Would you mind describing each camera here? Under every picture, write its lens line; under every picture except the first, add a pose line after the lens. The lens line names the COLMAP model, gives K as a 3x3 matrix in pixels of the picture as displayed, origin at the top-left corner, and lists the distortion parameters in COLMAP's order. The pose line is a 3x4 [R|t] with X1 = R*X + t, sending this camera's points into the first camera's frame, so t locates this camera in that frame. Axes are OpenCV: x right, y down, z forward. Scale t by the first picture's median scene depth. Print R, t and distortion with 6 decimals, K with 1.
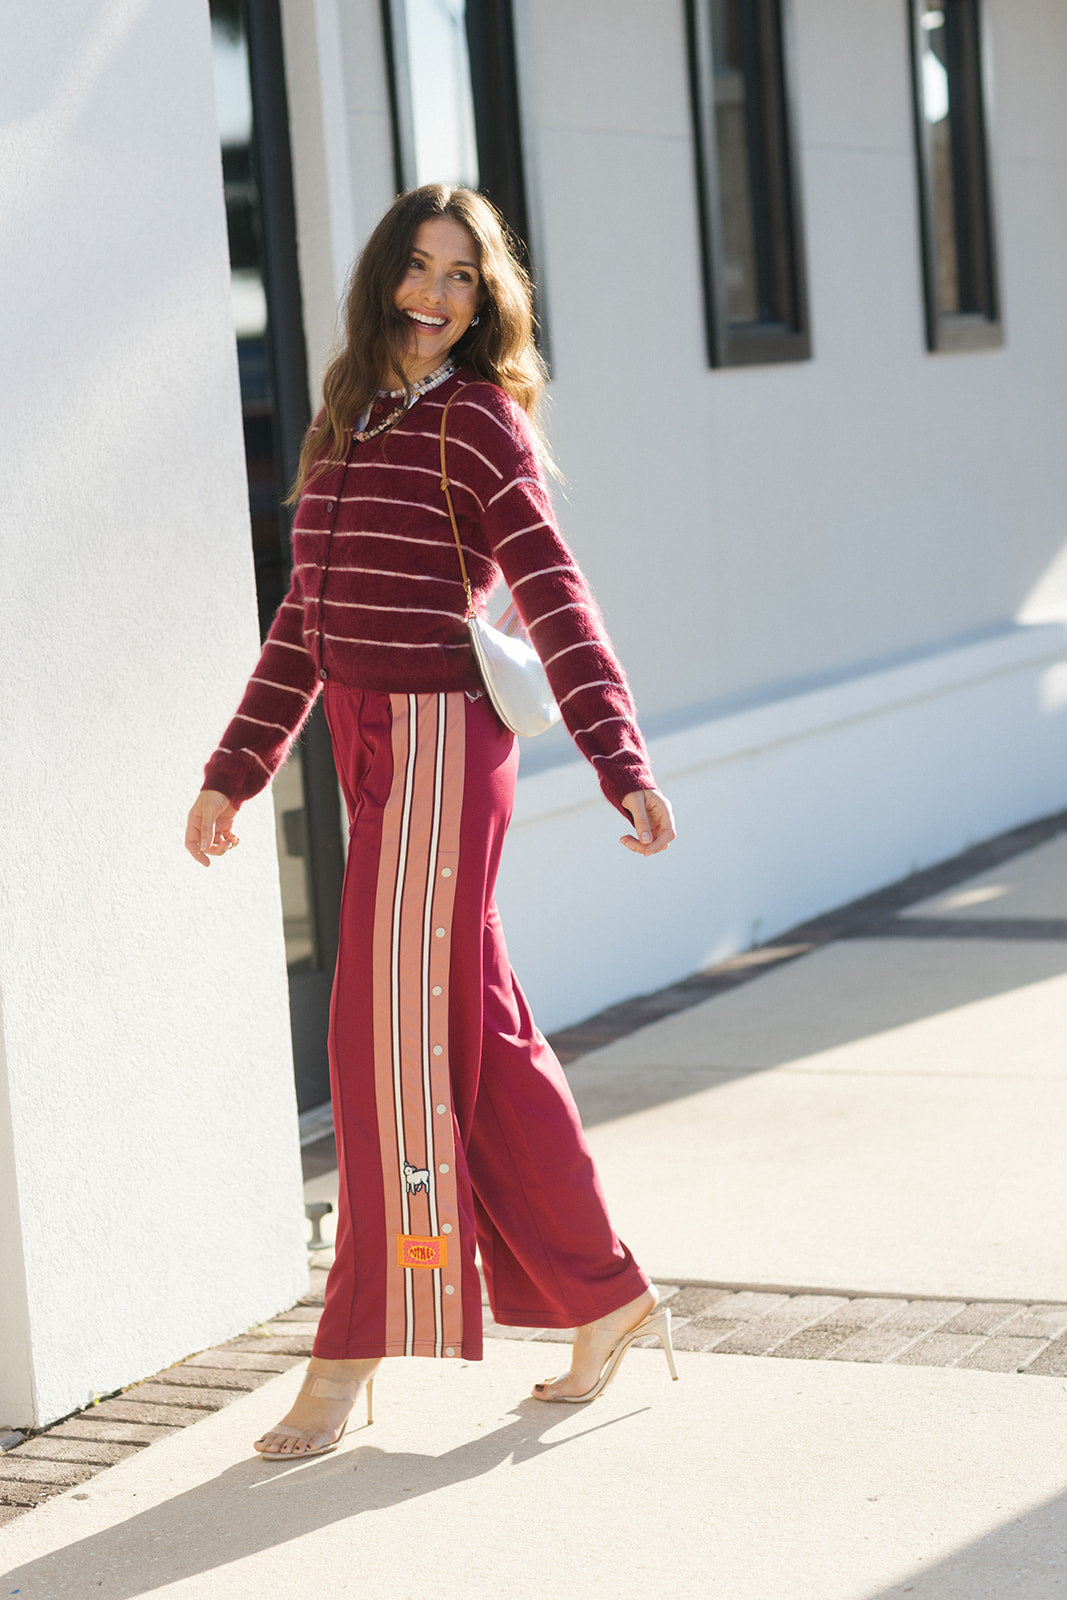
lens RADIAL K [[3751.1, 0, 538.5], [0, 3751.1, 804.0], [0, 0, 1]] dist [0.023492, 0.000000]
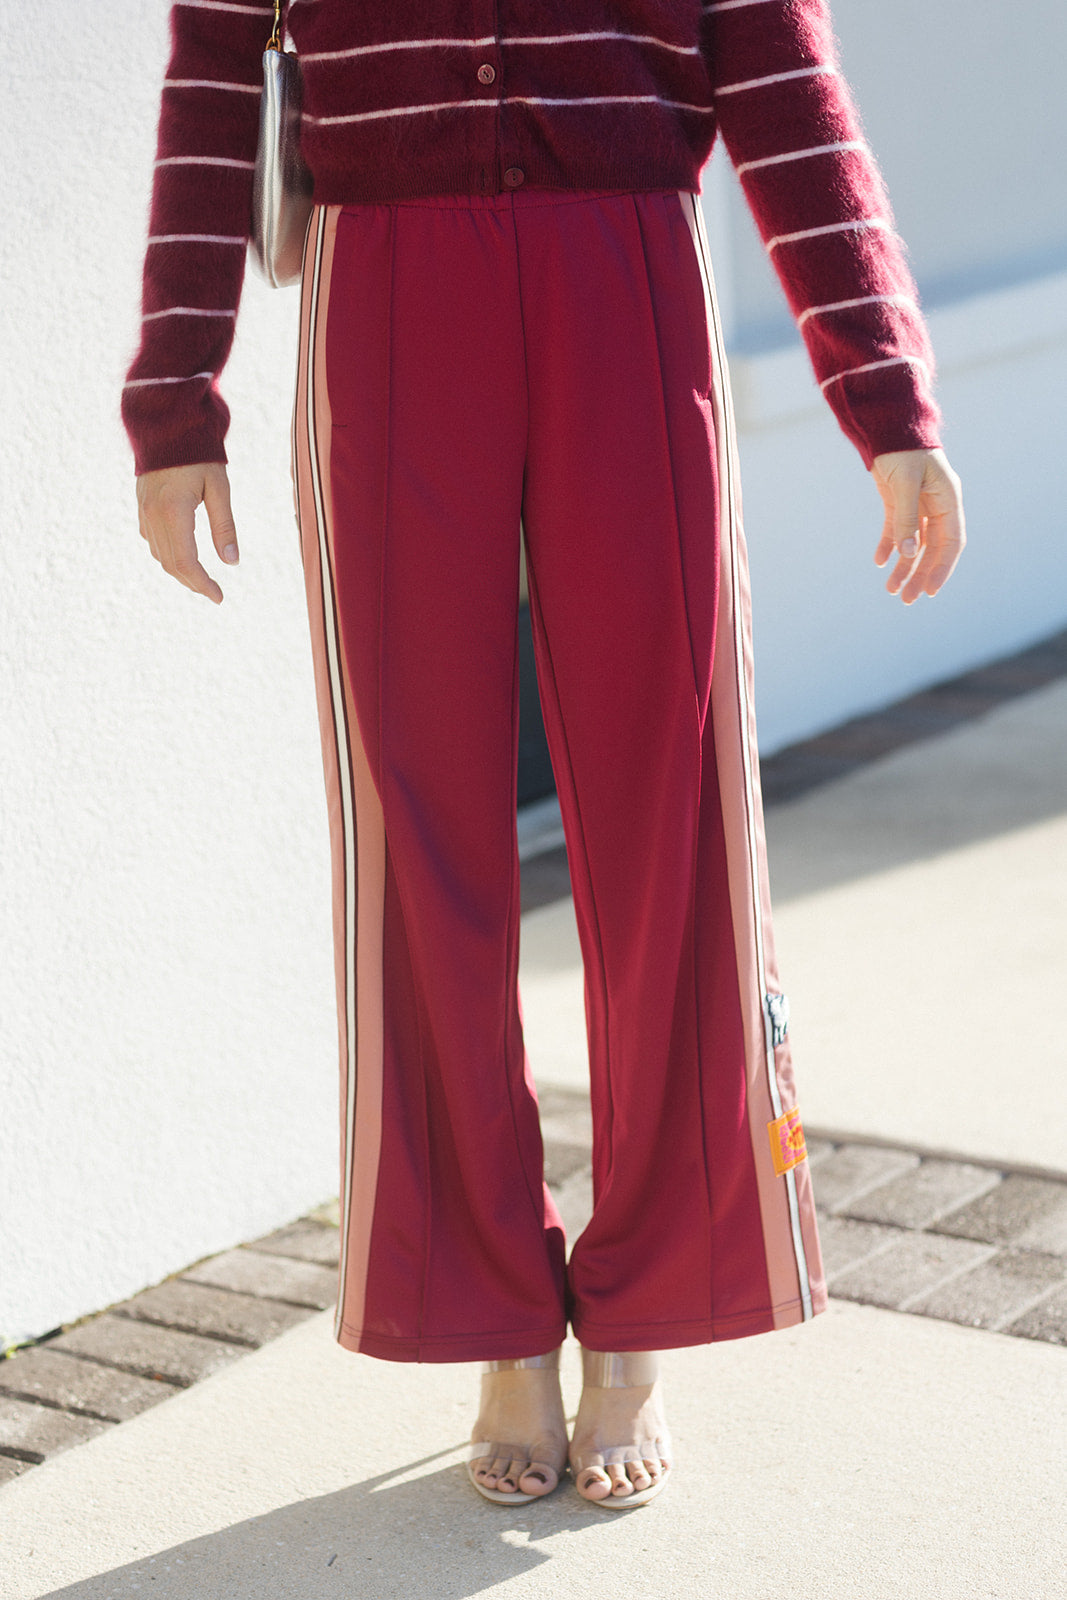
lens RADIAL K [[3751.1, 0, 537.0], [0, 3751.1, 803.1], [0, 0, 1]] dist [0.023492, 0.000000]
pose [[0.983397, 0.043741, -0.176118, 0.073257], [-0.018074, 0.989298, 0.144787, -0.023327], [0.180566, -0.139200, 0.973663, 0.407717]]
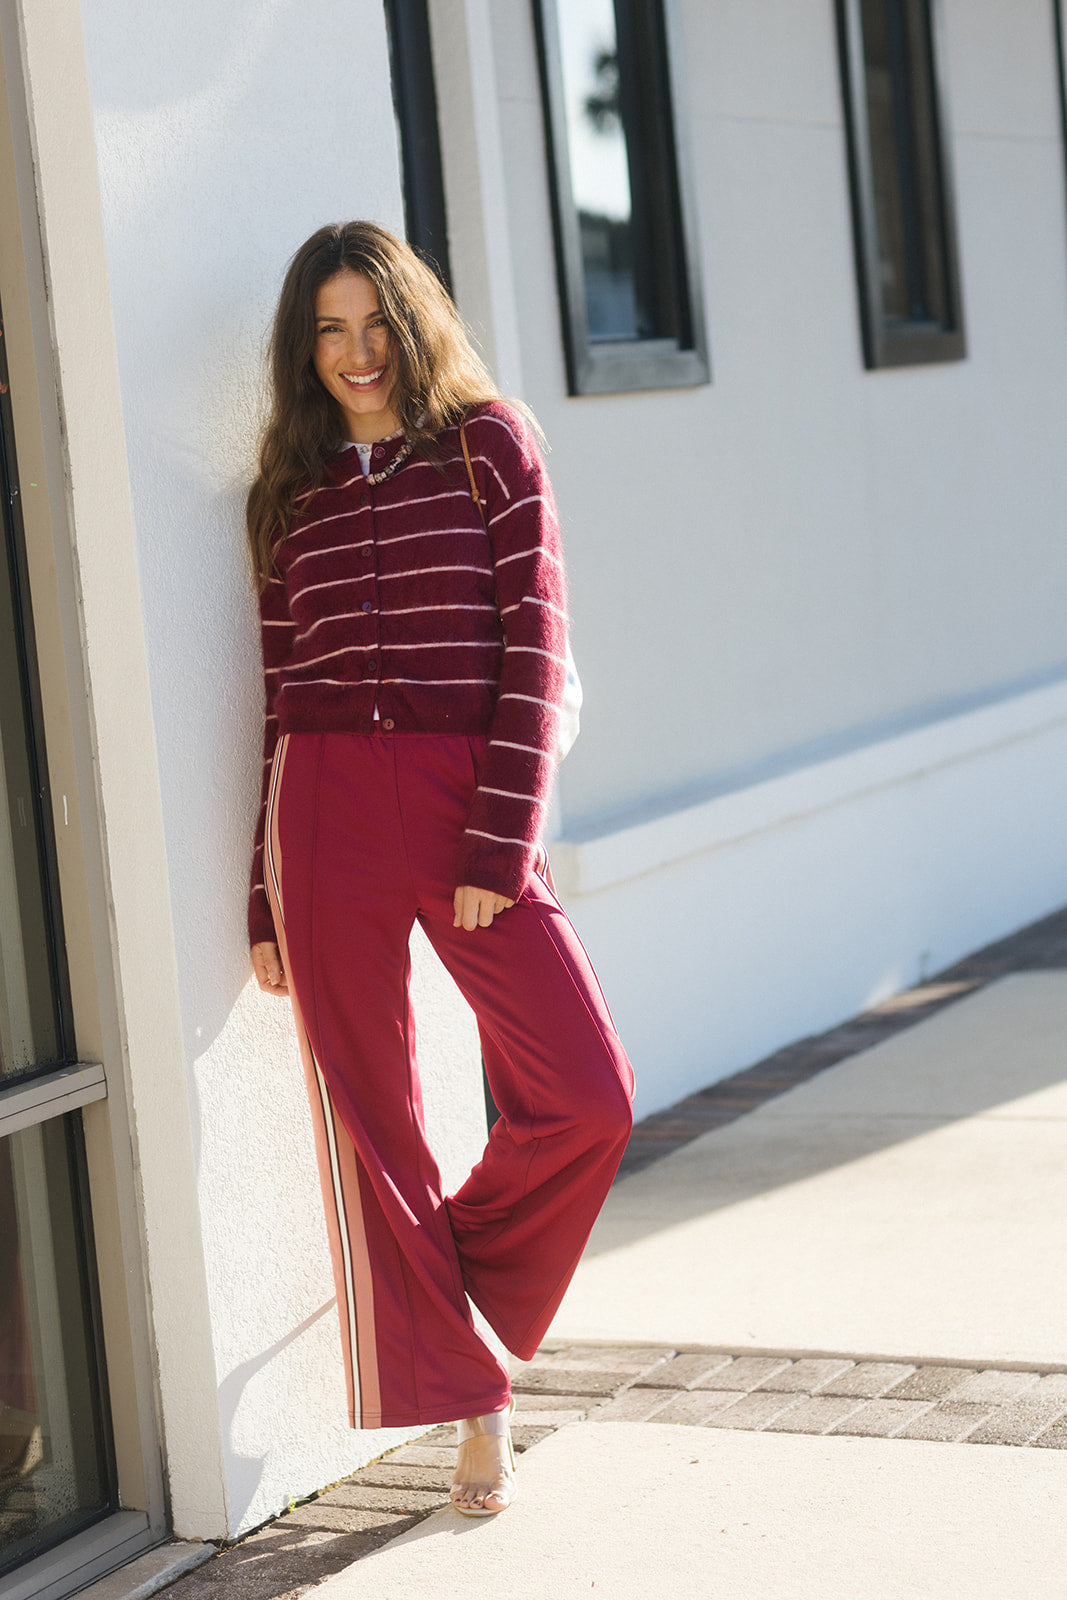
lens RADIAL K [[3751.1, 0, 528.2], [0, 3751.1, 795.6], [0, 0, 1]] dist [0.023492, 0.000000]
pose [[0.999708, -0.017063, -0.017087, -0.041131], [0.016925, 0.999823, -0.008202, -0.004255], [0.017224, 0.007911, 0.999820, 0.089842]]
